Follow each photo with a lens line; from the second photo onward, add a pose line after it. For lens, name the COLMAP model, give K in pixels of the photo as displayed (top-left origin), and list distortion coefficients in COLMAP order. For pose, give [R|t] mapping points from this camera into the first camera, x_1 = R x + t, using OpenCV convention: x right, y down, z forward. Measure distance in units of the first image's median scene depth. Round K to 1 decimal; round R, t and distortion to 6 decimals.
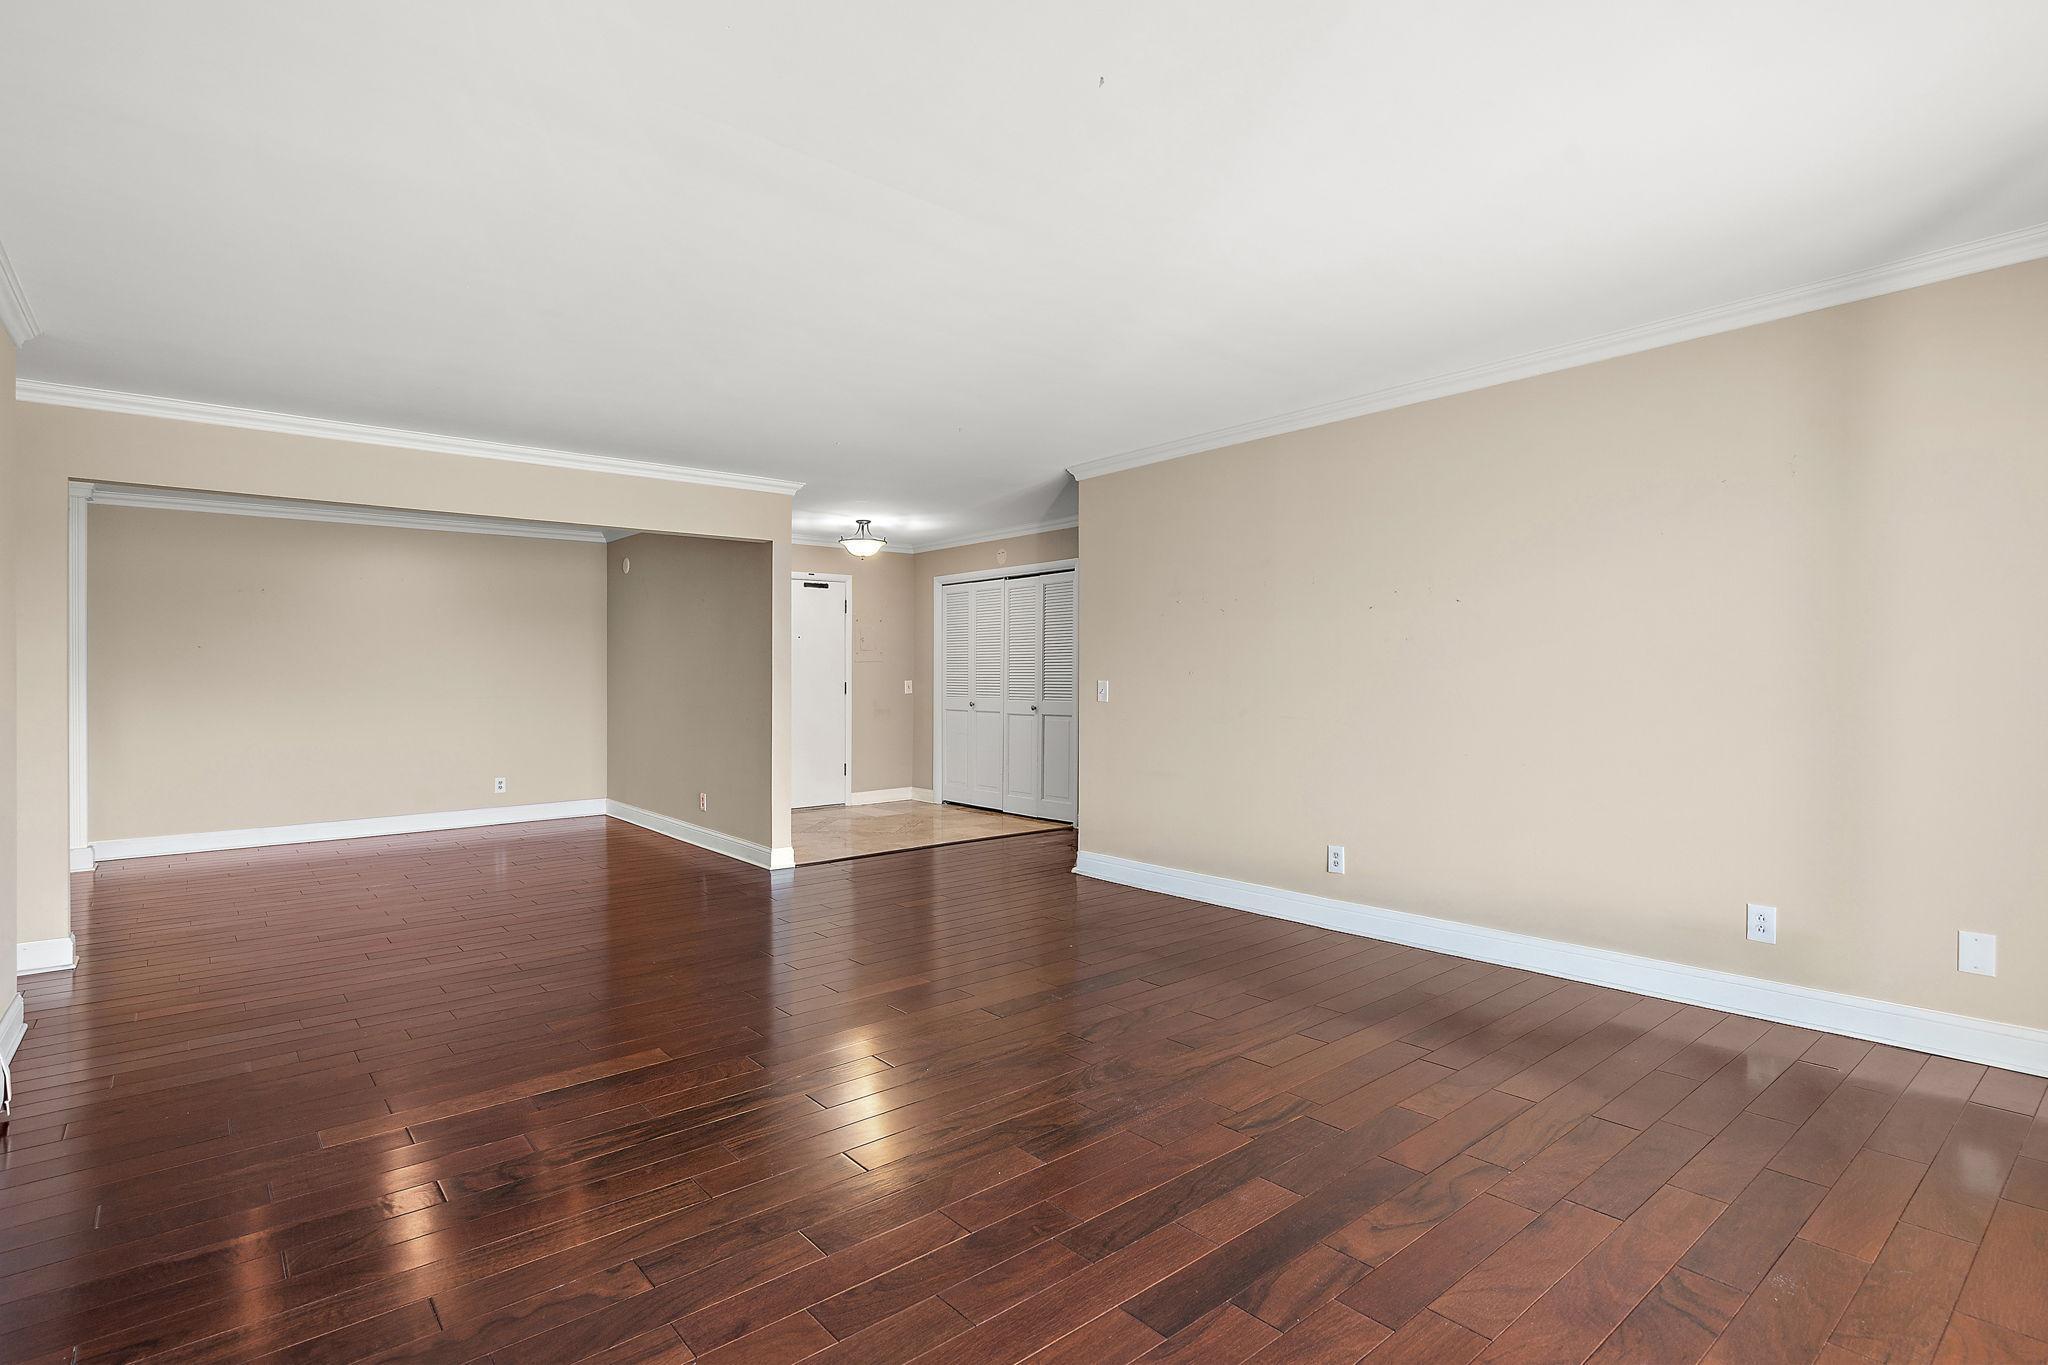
lens RADIAL K [[1018.9, 0, 1026.5], [0, 1018.9, 681.8], [0, 0, 1]] dist [-0.000947, -0.000084]
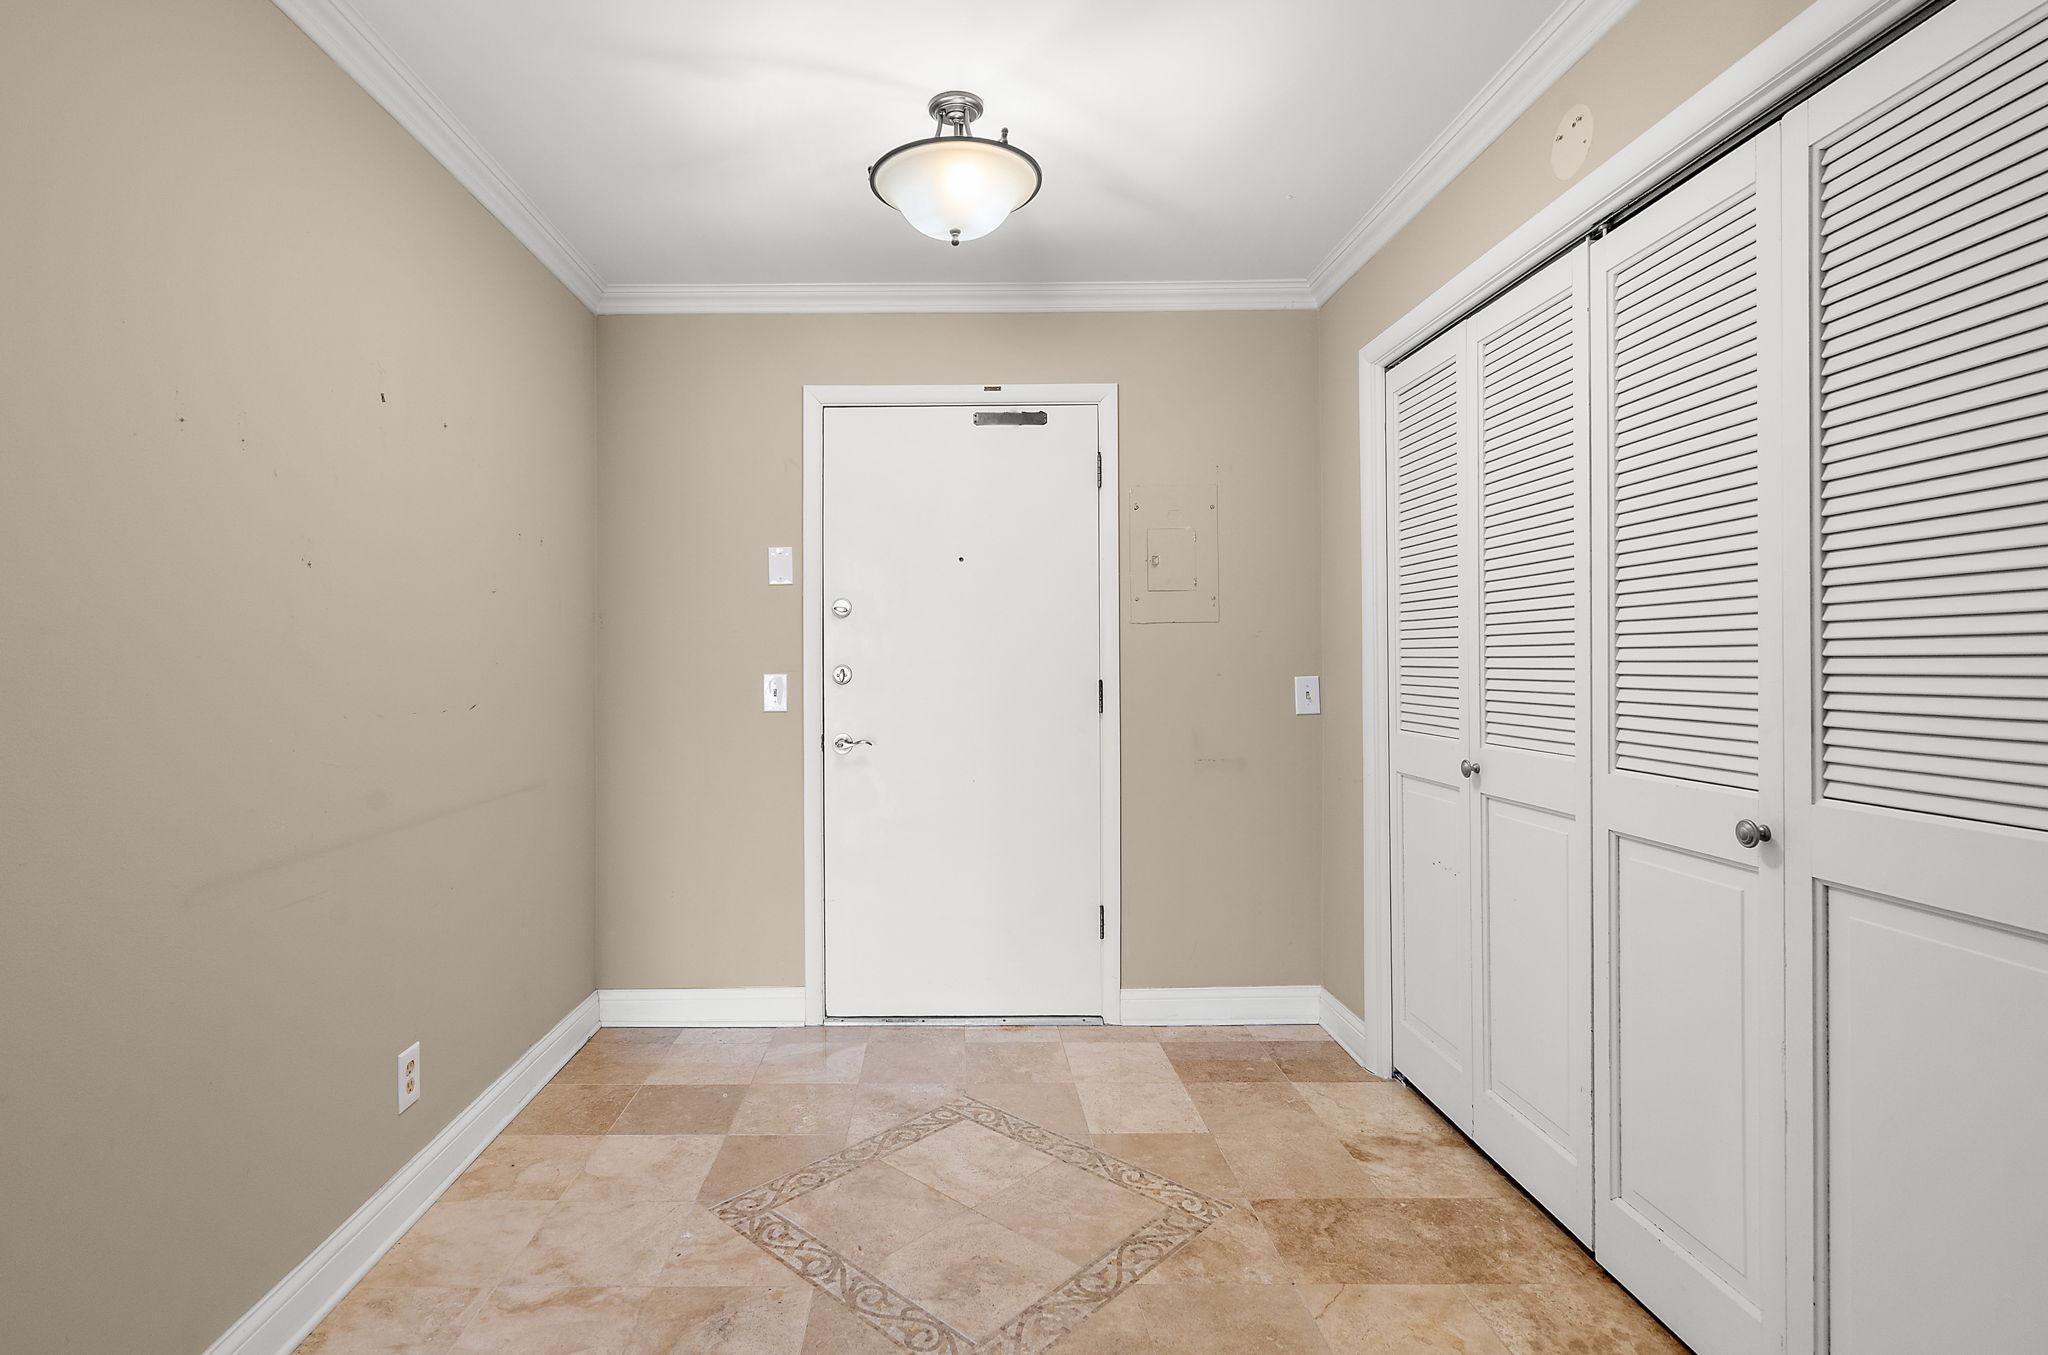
lens RADIAL K [[952.9, 0, 1021.7], [0, 952.9, 664.2], [0, 0, 1]] dist [-0.003507, -0.000237]
pose [[0.790614, -0.004112, -0.612301, 0.007319], [0.003944, 0.999991, -0.001624, -0.005106], [0.612302, -0.001131, 0.790623, 0.715855]]
